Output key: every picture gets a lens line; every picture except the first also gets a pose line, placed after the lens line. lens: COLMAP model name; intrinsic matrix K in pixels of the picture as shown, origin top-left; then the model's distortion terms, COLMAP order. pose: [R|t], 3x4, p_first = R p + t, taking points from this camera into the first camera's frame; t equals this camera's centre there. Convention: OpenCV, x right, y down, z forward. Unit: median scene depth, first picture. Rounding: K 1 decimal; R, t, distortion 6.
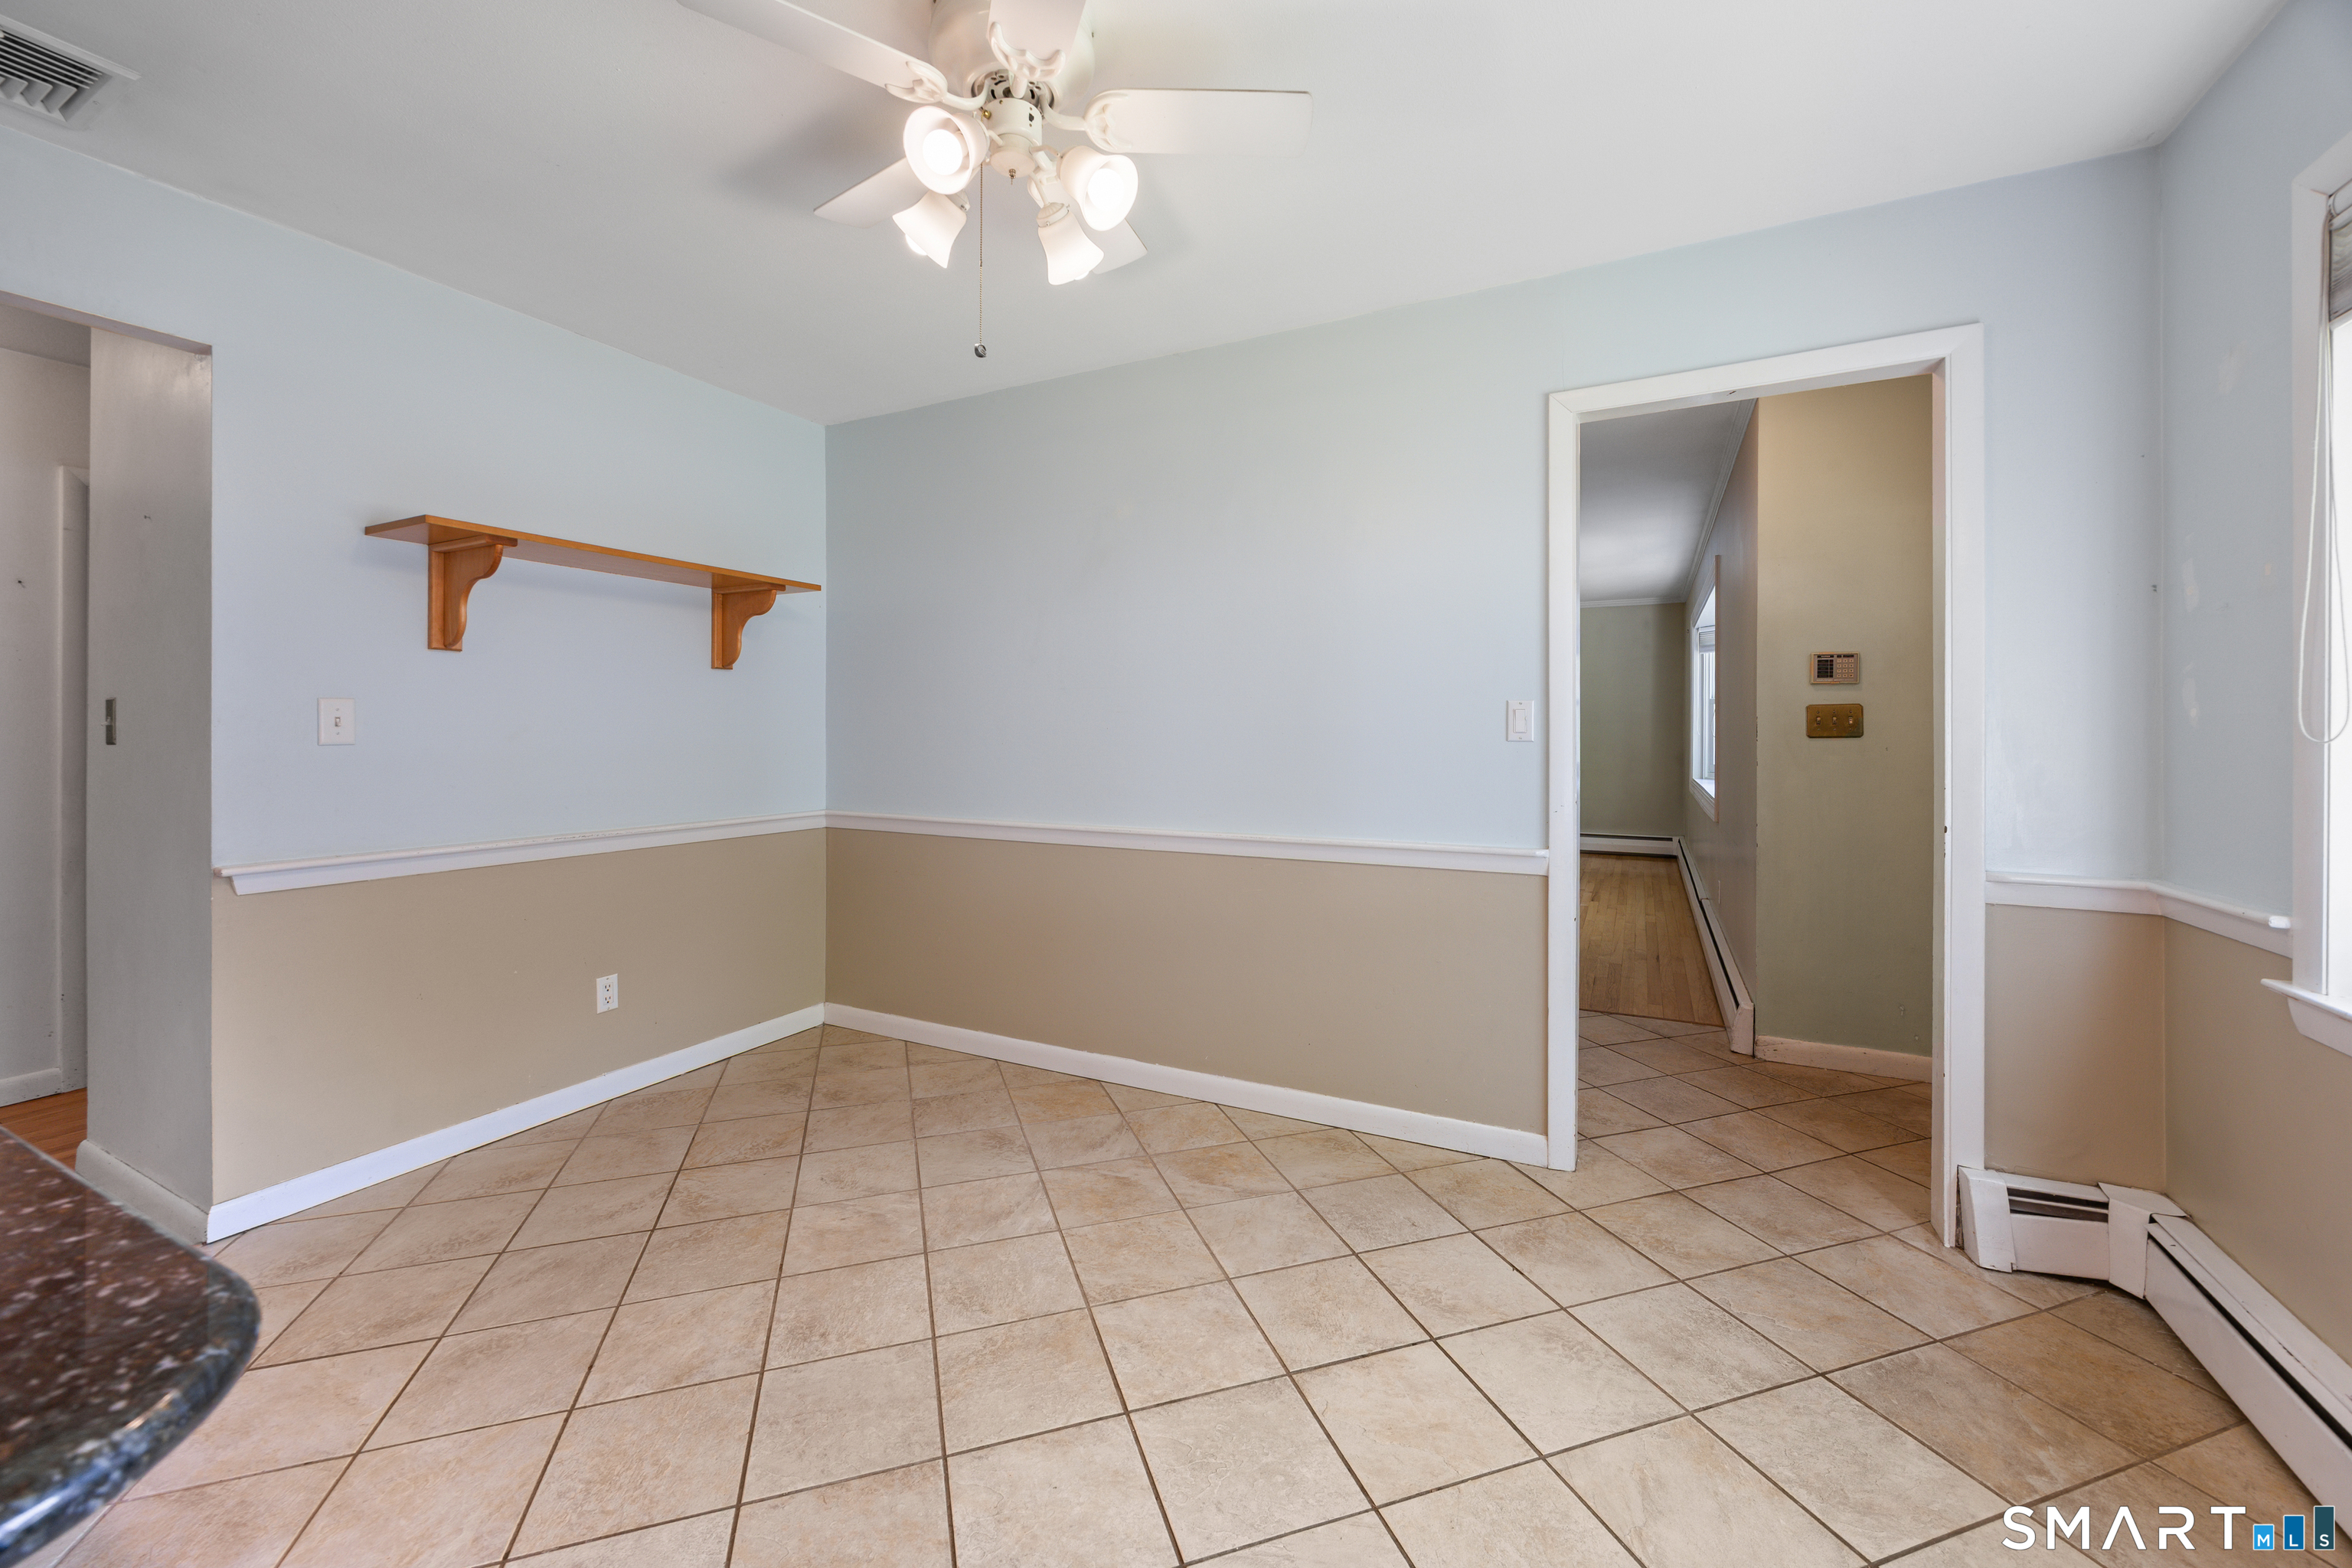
lens RADIAL K [[920.5, 0, 1172.3], [0, 920.5, 716.3], [0, 0, 1]] dist [-0.002307, -0.000407]
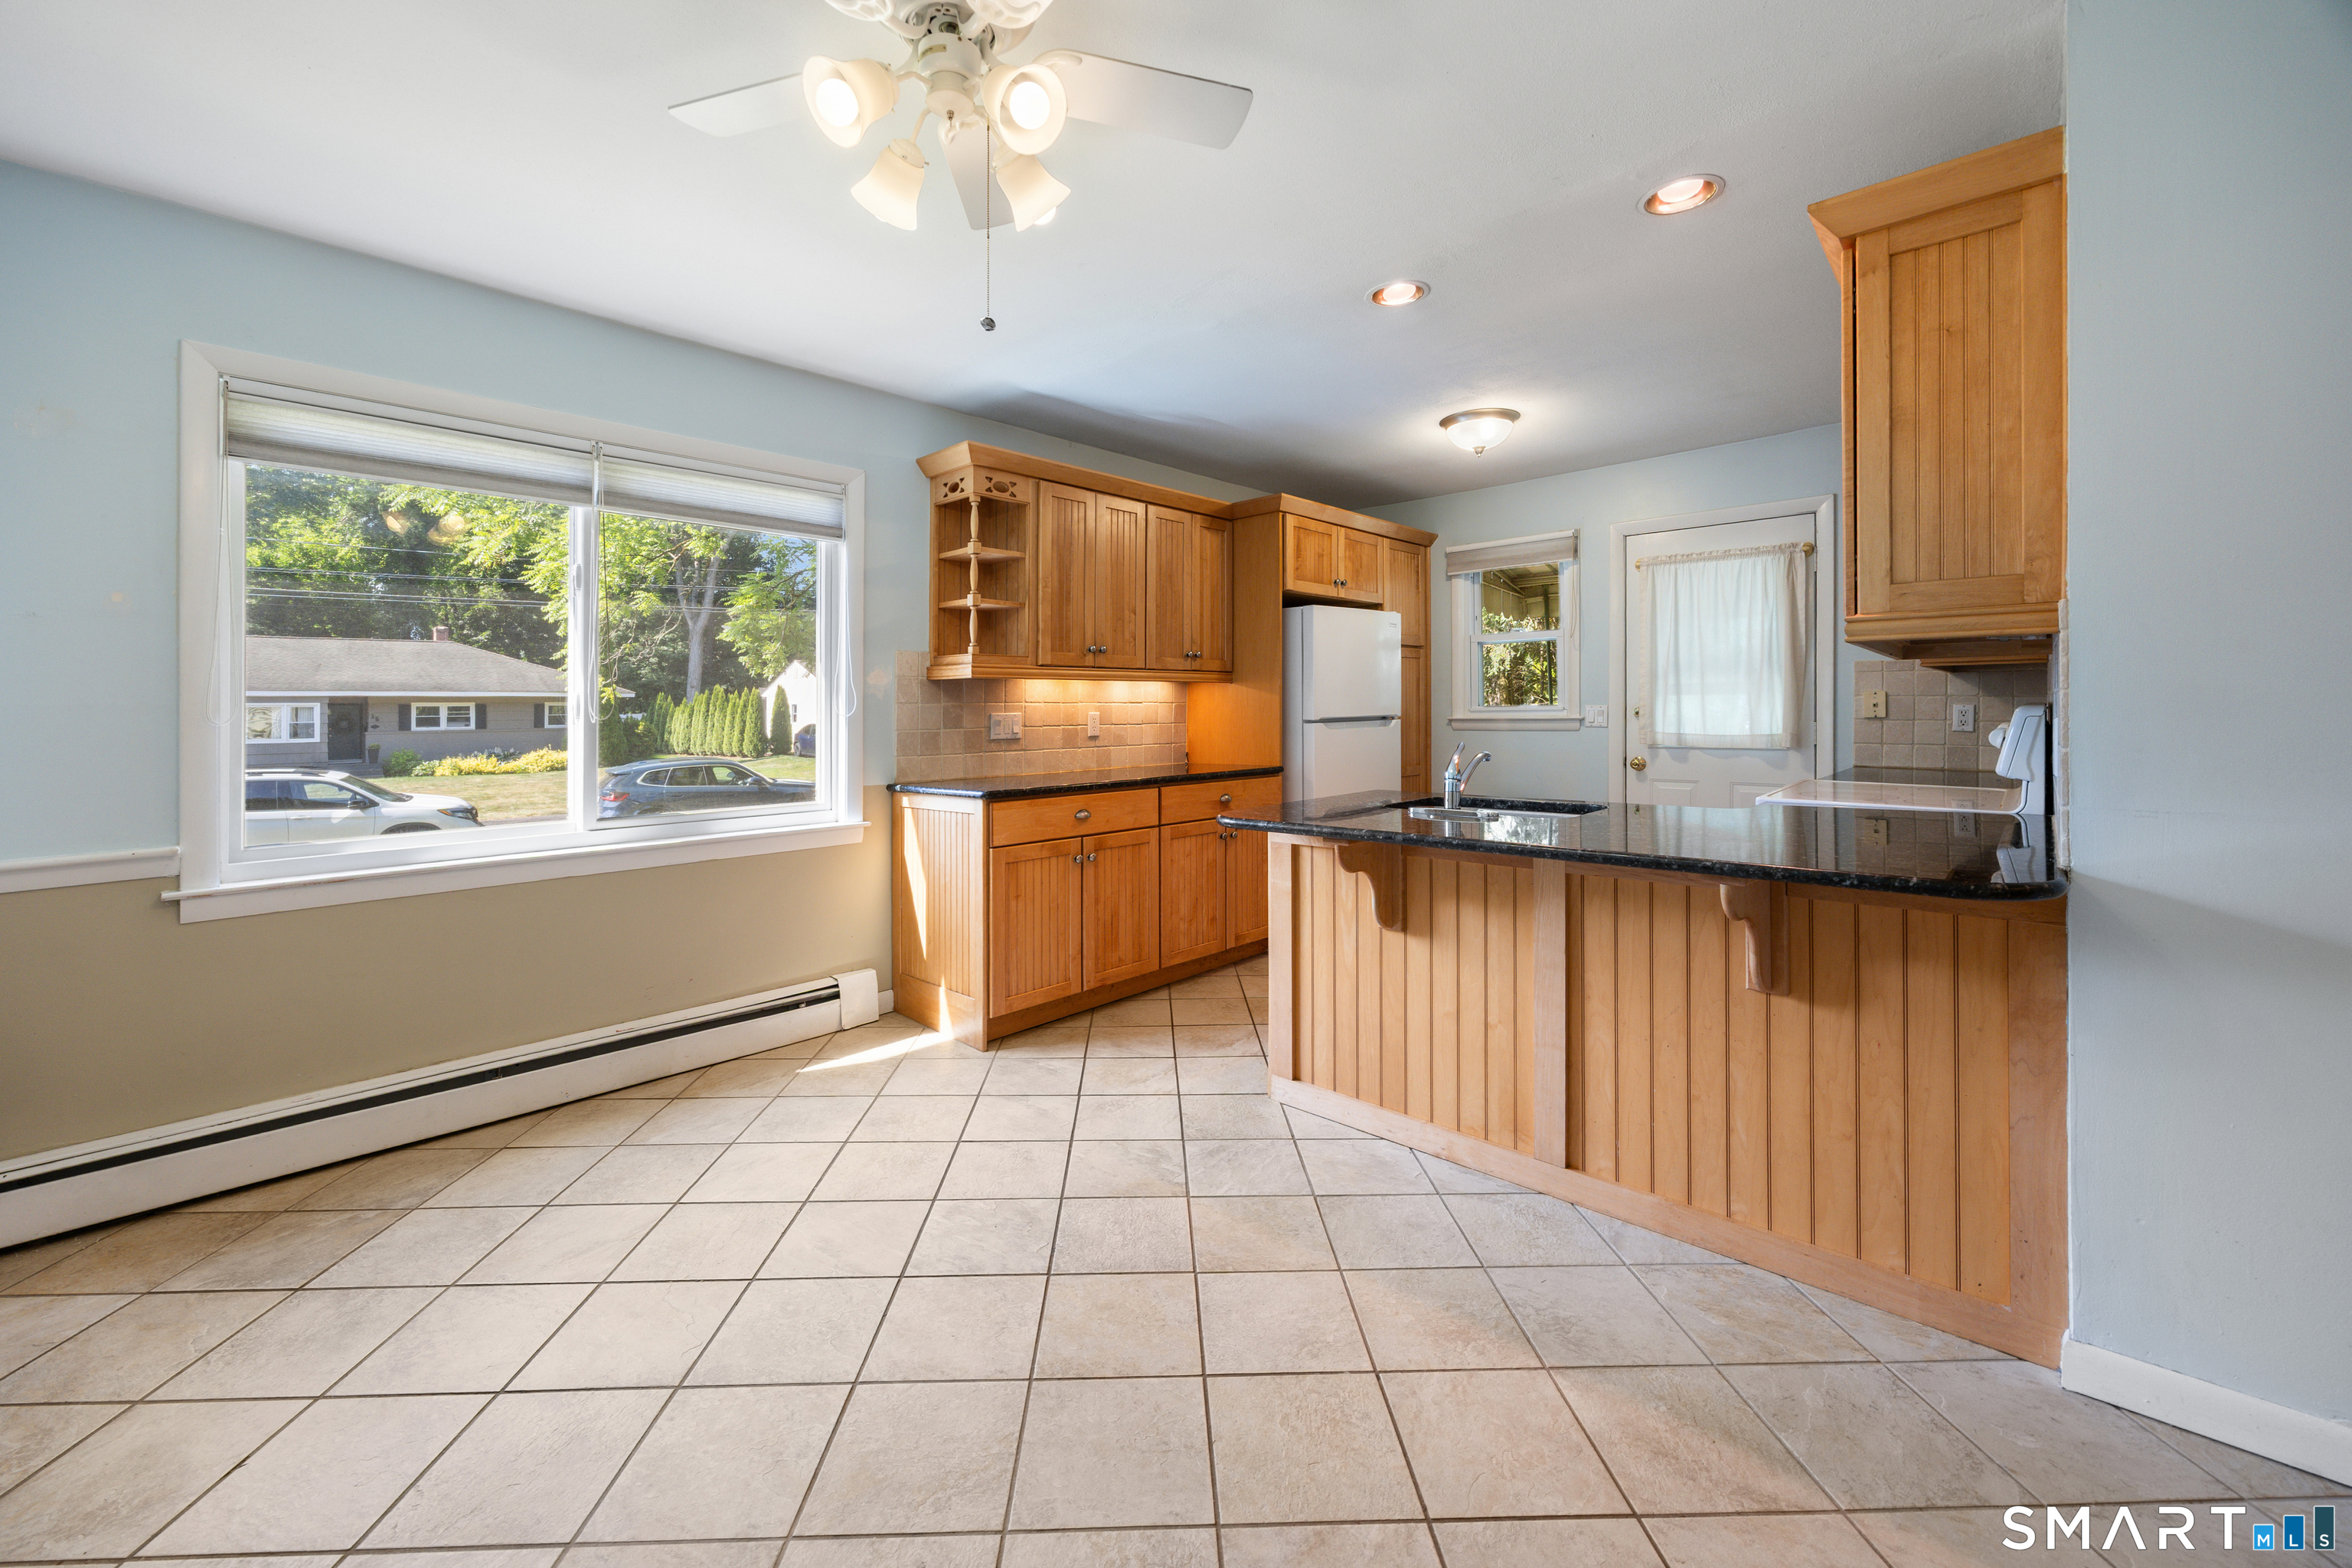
lens RADIAL K [[934.0, 0, 1176.0], [0, 934.0, 711.3], [0, 0, 1]] dist [-0.000326, 0.000216]
pose [[-0.961962, 0.007860, 0.273071, -0.435154], [0.005626, 0.999944, -0.008962, 0.017347], [-0.273126, -0.007085, -0.961952, 1.220138]]
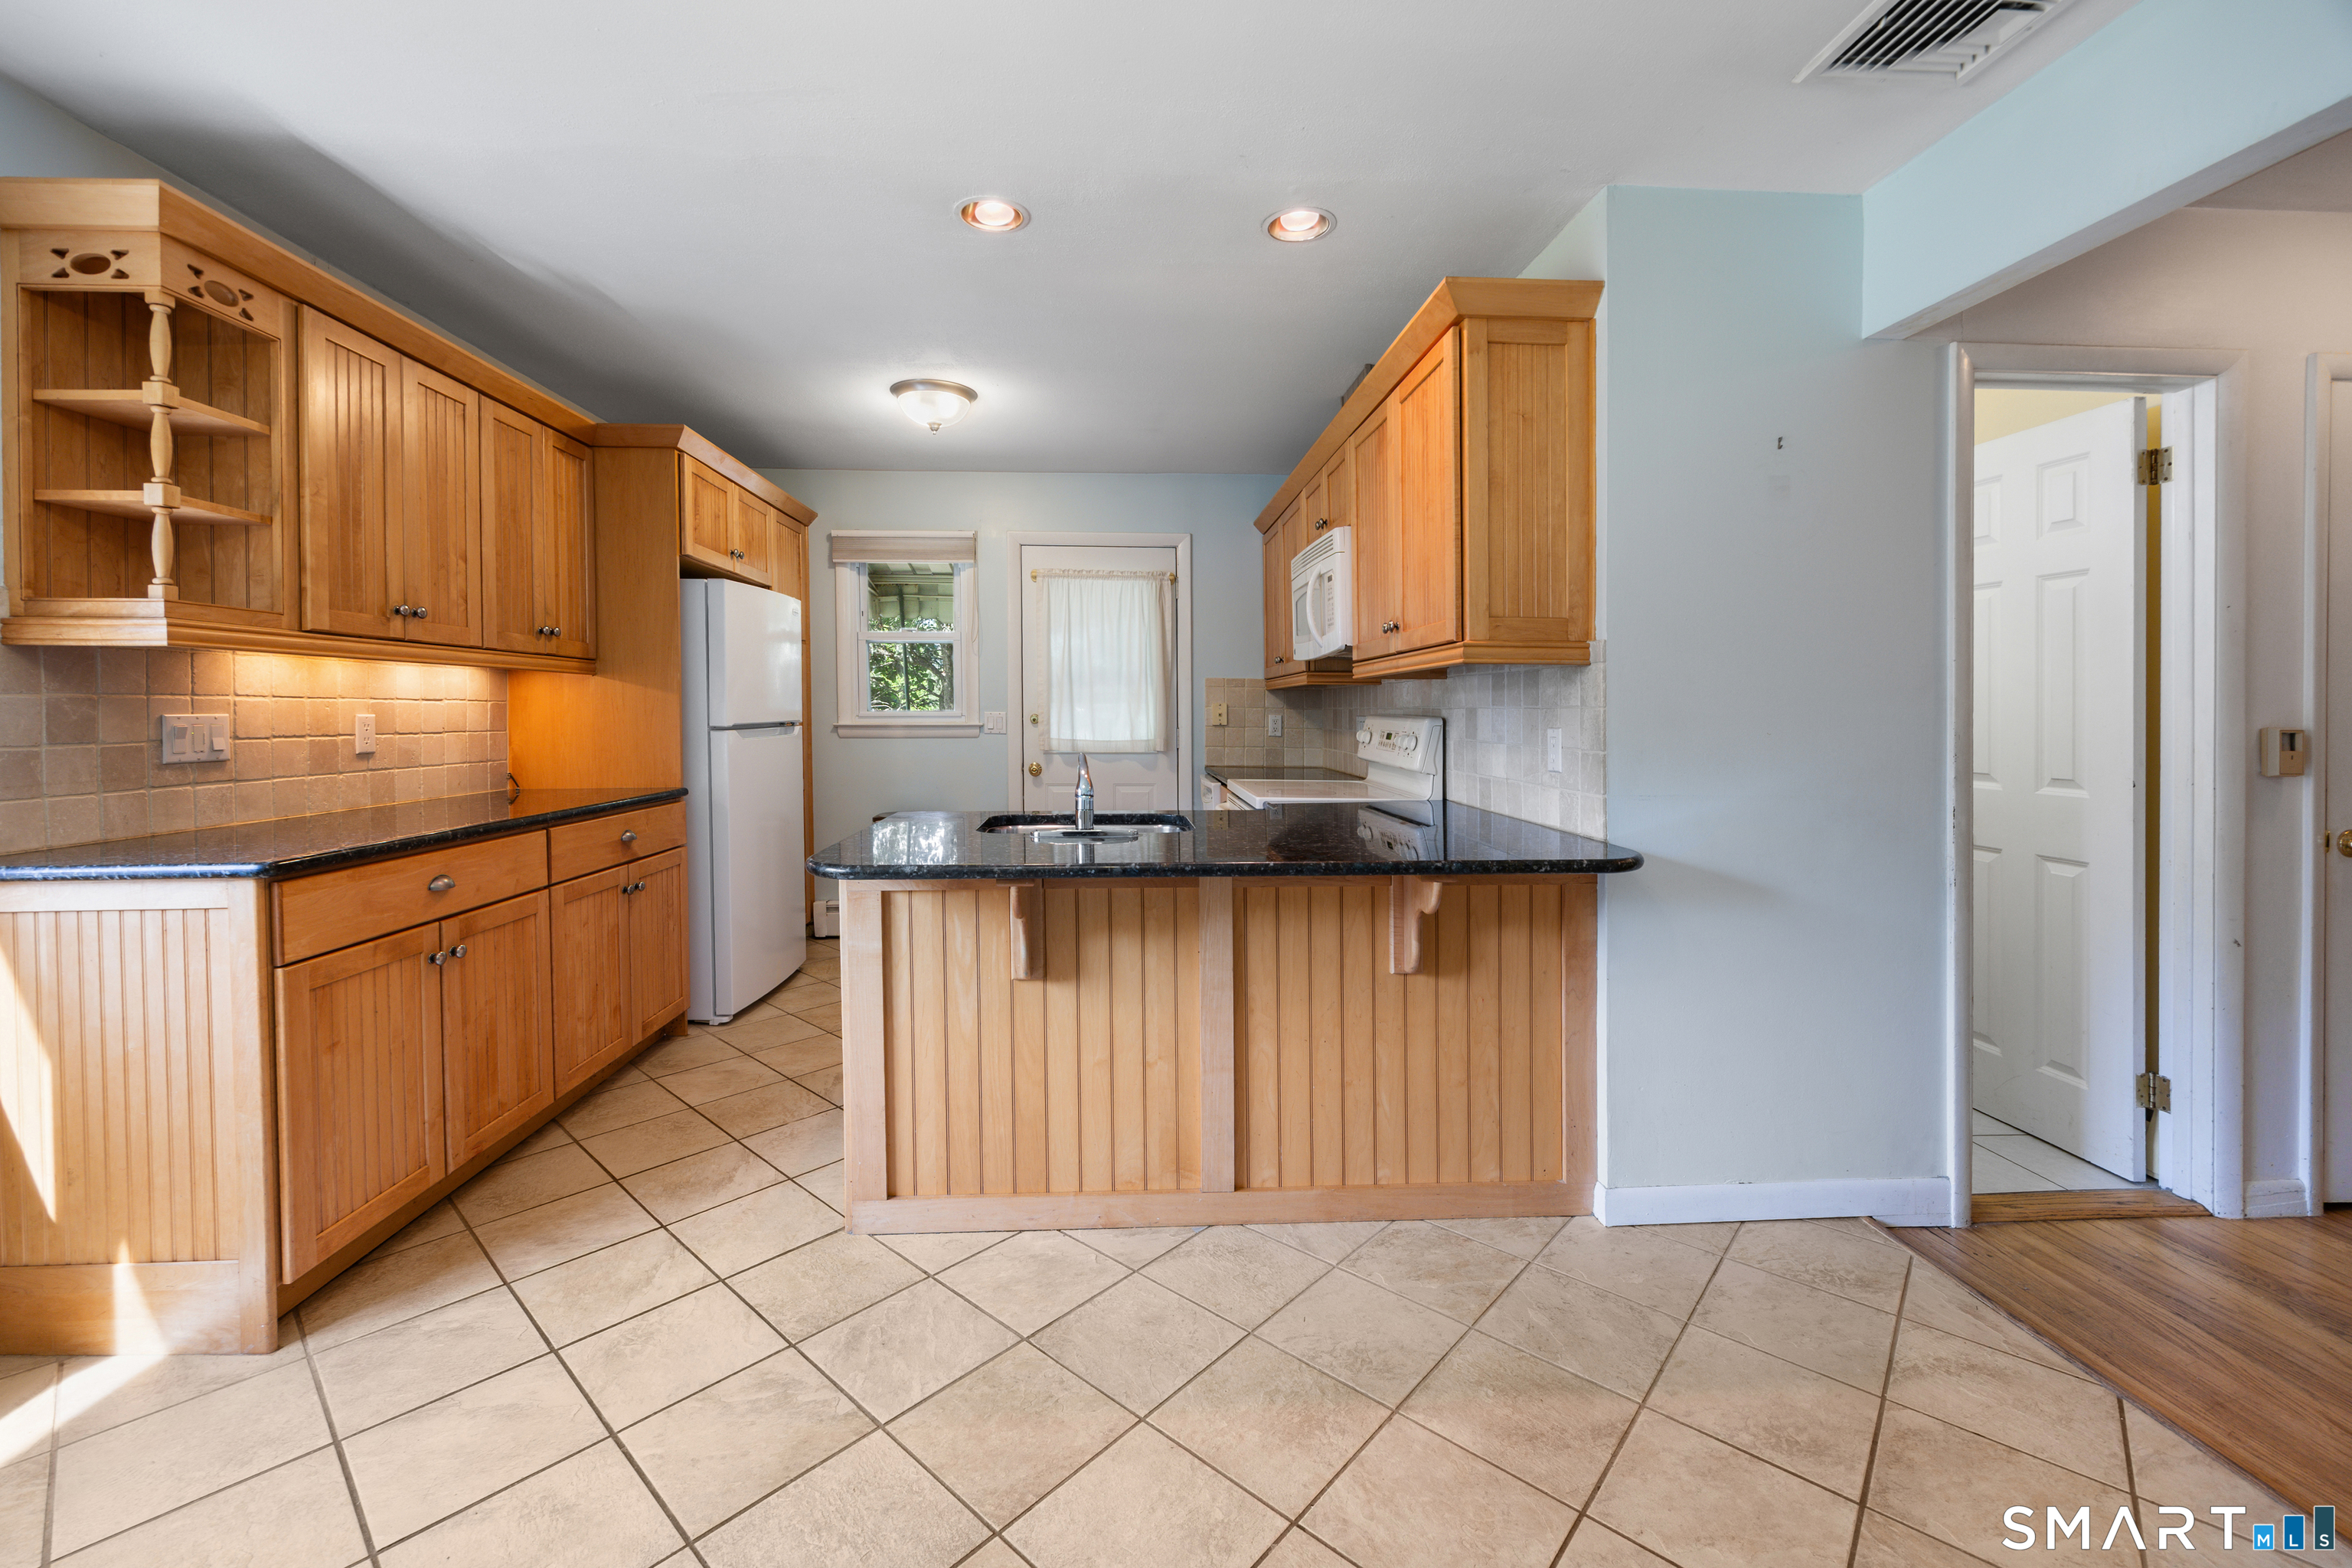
lens RADIAL K [[948.8, 0, 1153.9], [0, 948.8, 733.2], [0, 0, 1]] dist [0.000393, 0.000239]
pose [[-0.864406, 0.007402, -0.502739, -0.033159], [0.001064, 0.999916, 0.012893, 0.011733], [0.502793, 0.010610, -0.864342, 0.969681]]
